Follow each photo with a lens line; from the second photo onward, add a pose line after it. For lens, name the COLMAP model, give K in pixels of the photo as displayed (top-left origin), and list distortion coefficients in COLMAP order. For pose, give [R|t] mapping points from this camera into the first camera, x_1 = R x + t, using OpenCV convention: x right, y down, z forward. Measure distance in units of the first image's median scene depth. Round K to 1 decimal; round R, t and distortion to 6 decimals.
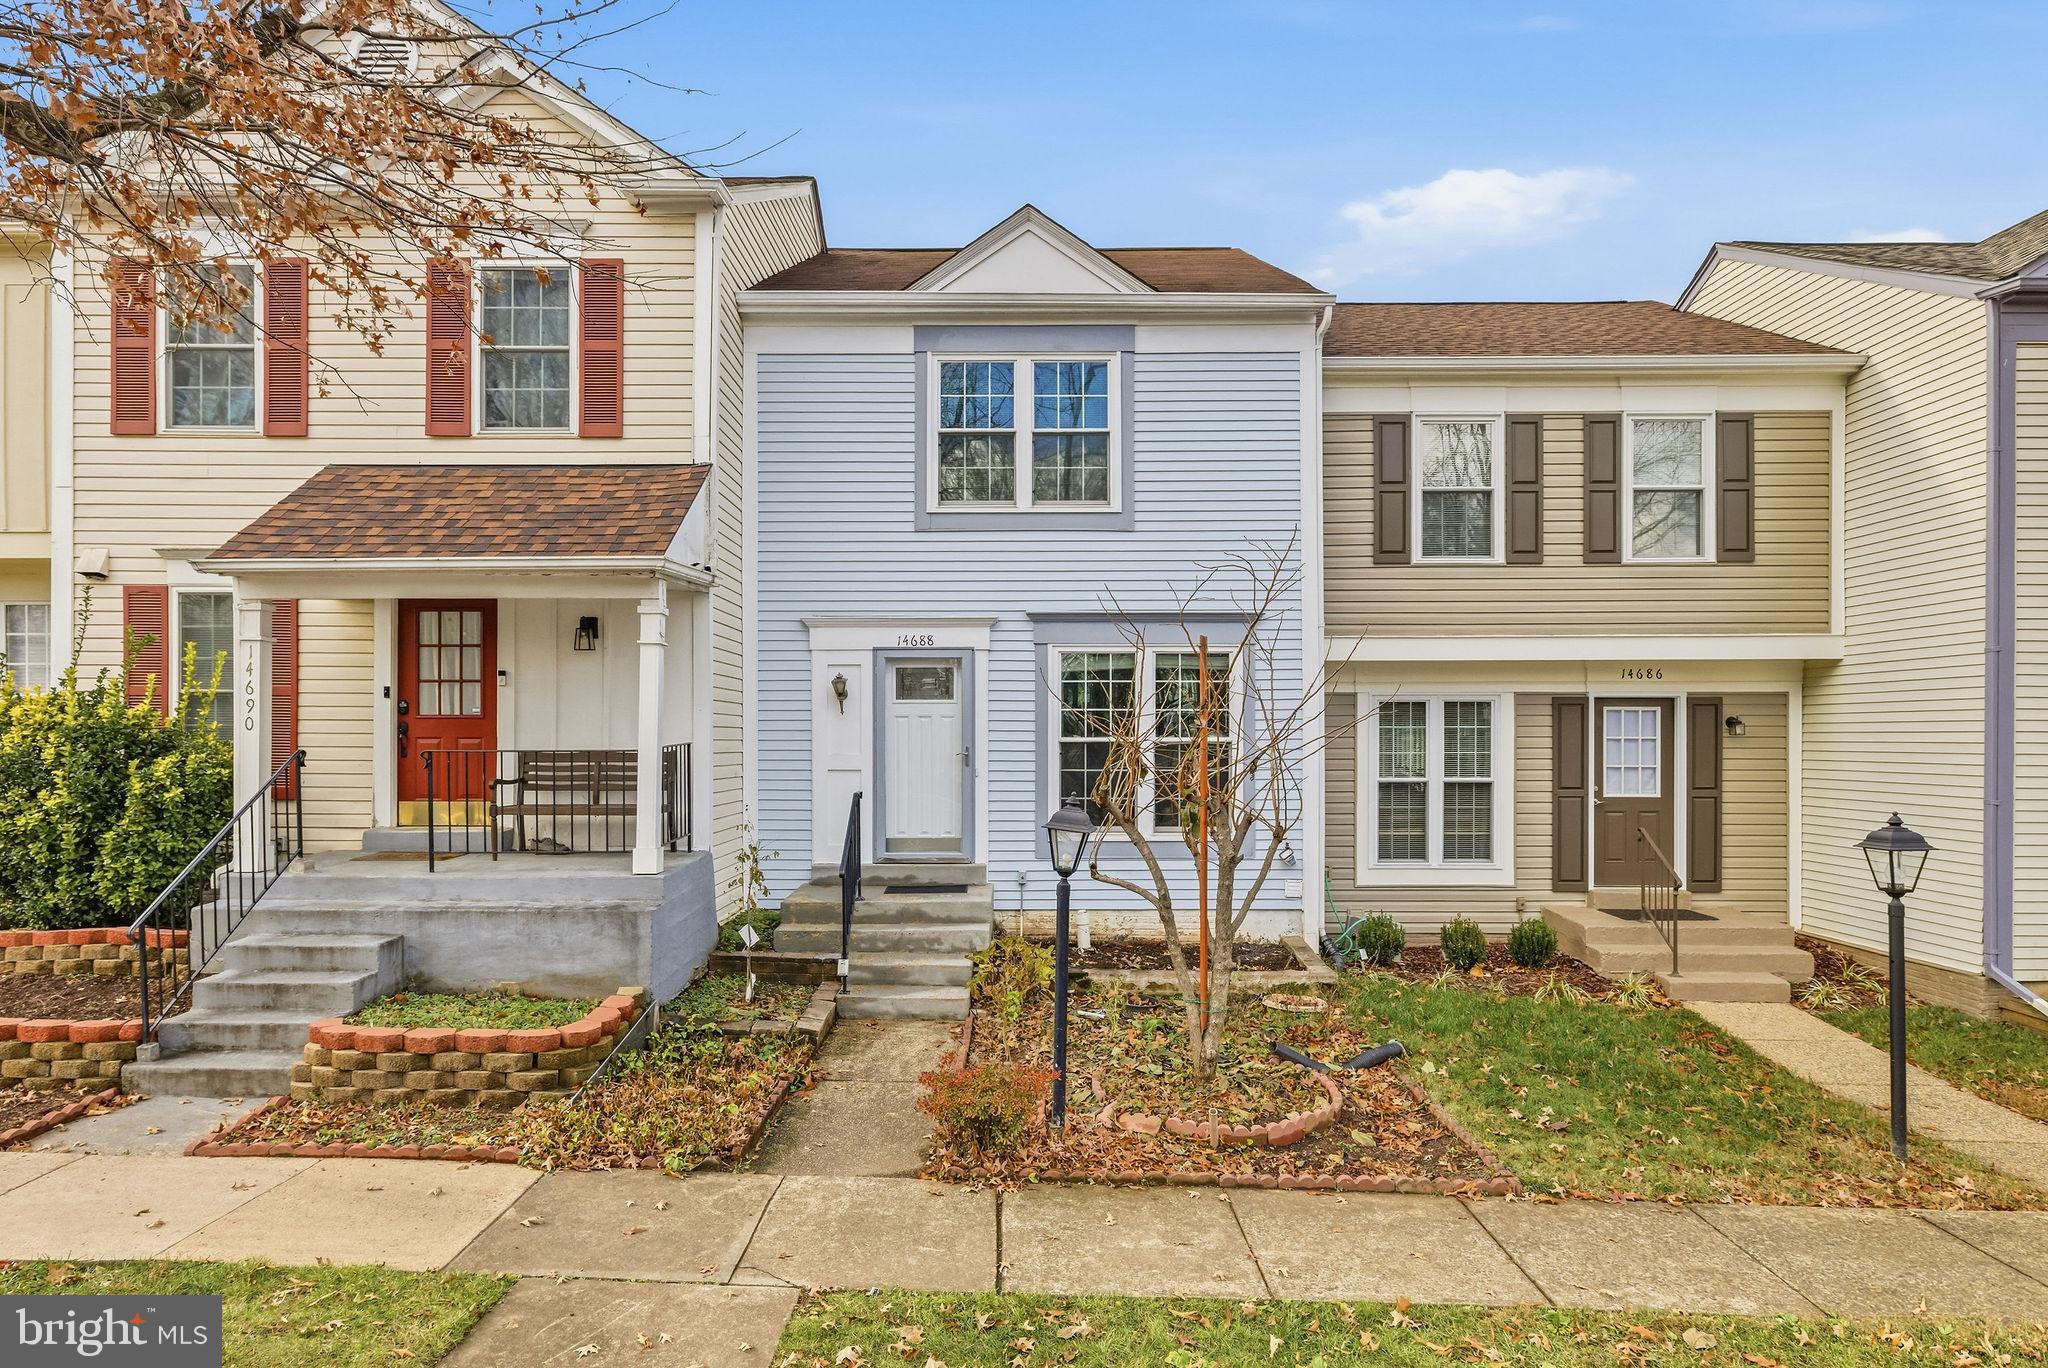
lens RADIAL K [[1187.3, 0, 1023.3], [0, 1187.3, 739.6], [0, 0, 1]] dist [-0.001302, 0.000886]
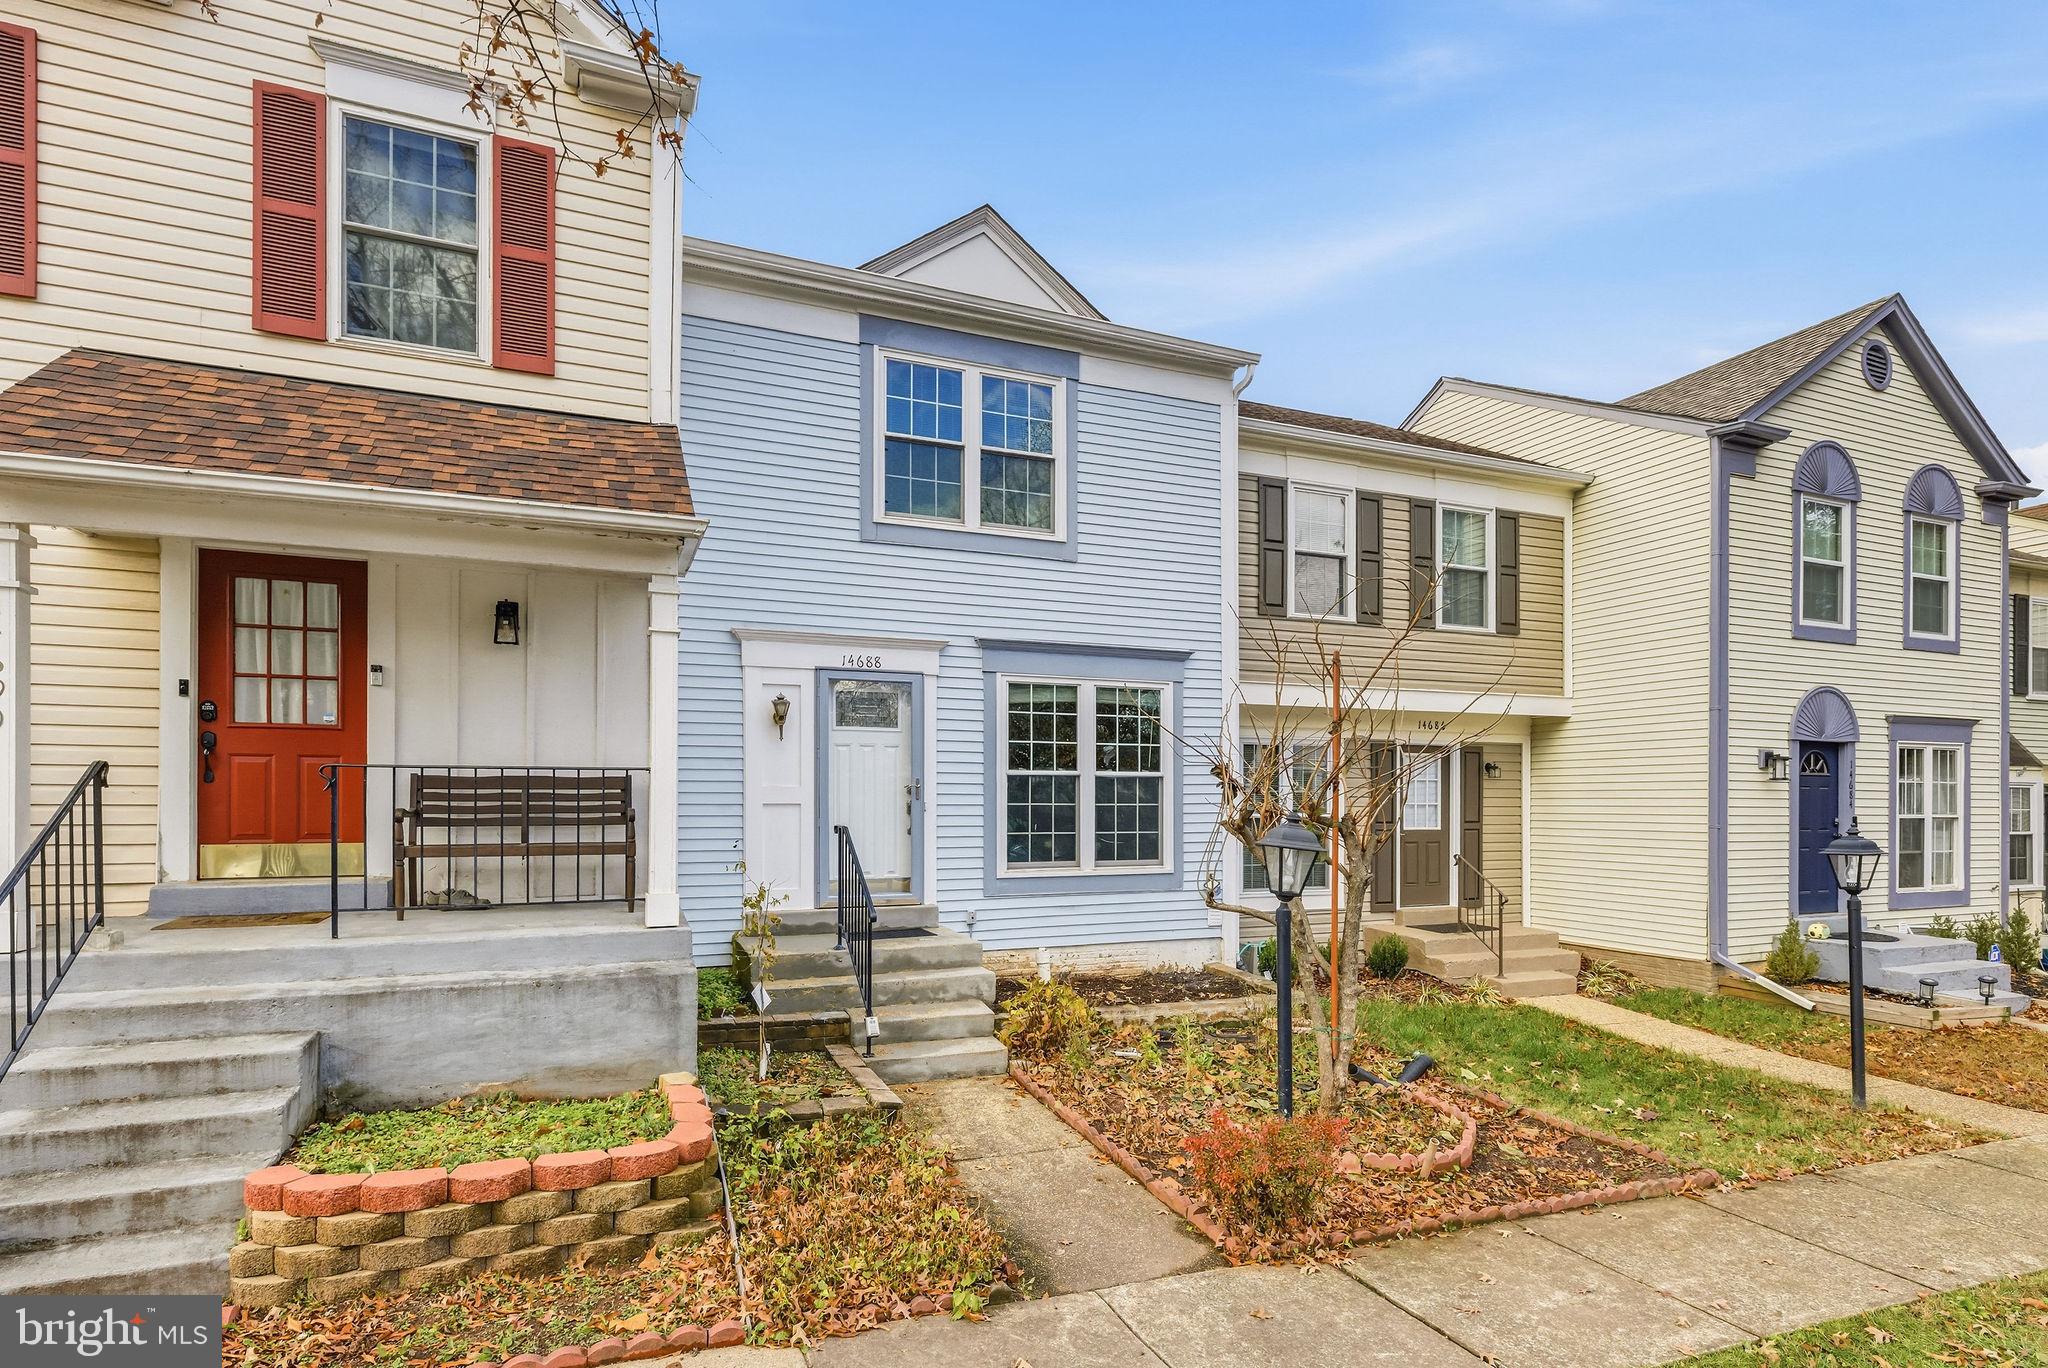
lens RADIAL K [[1051.4, 0, 1021.7], [0, 1051.4, 804.1], [0, 0, 1]] dist [0.006358, -0.000545]
pose [[0.921062, 0.000093, 0.389416, -0.323465], [-0.000244, 1.000000, 0.000340, 0.028020], [-0.389416, -0.000408, 0.921062, 0.235835]]
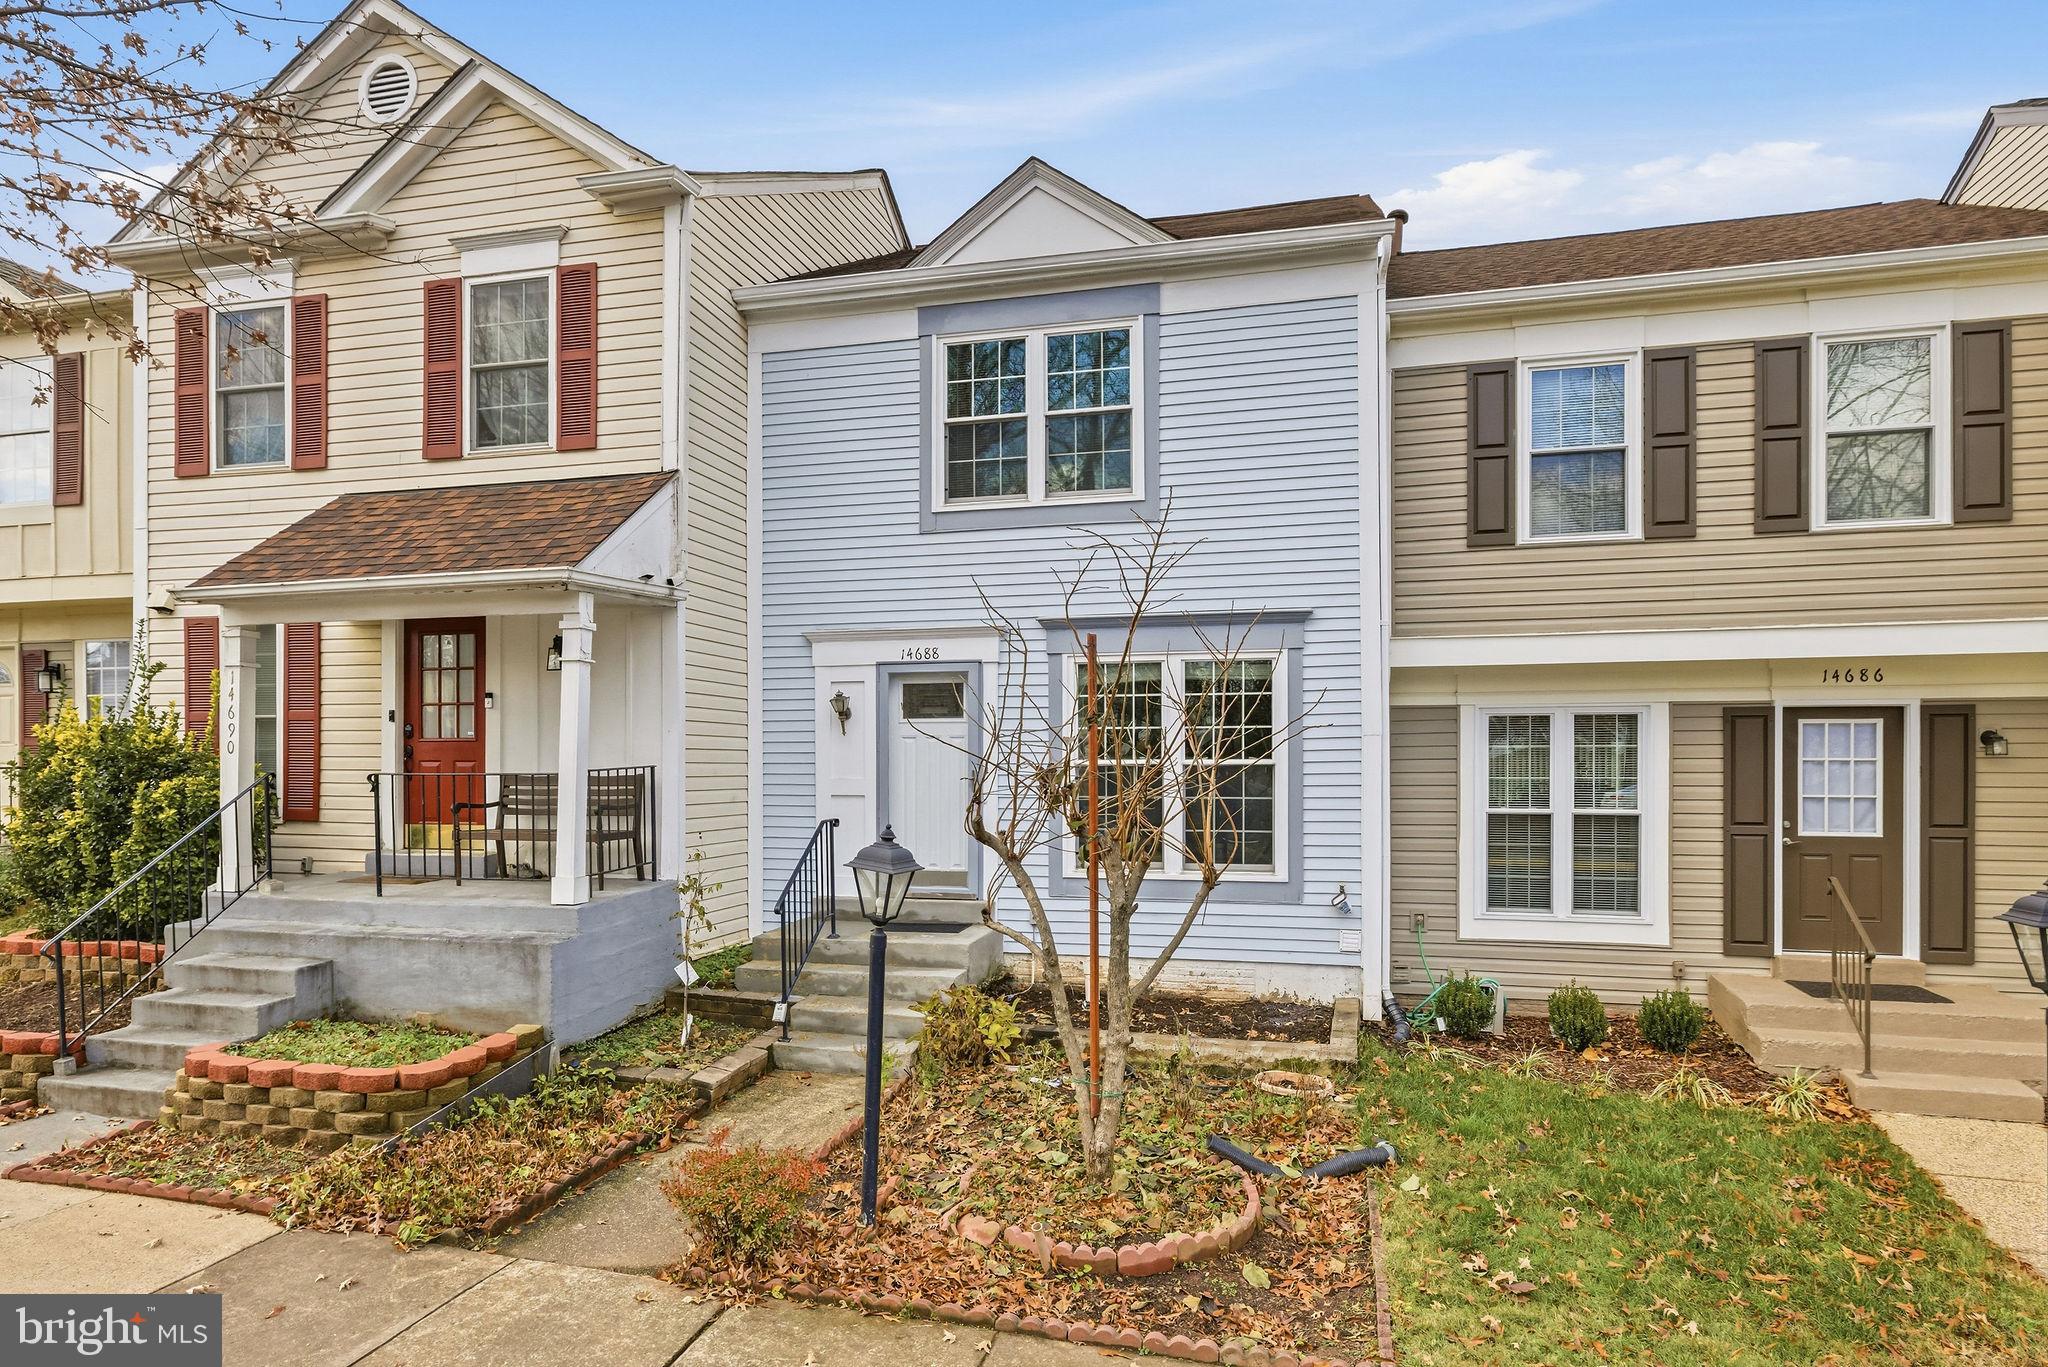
lens RADIAL K [[1189.9, 0, 1027.7], [0, 1189.9, 764.6], [0, 0, 1]] dist [0.002201, -0.002205]
pose [[0.968965, -0.000758, -0.247197, 0.238865], [0.000856, 1.000000, 0.000290, 0.001630], [0.247197, -0.000493, 0.968965, 0.151296]]
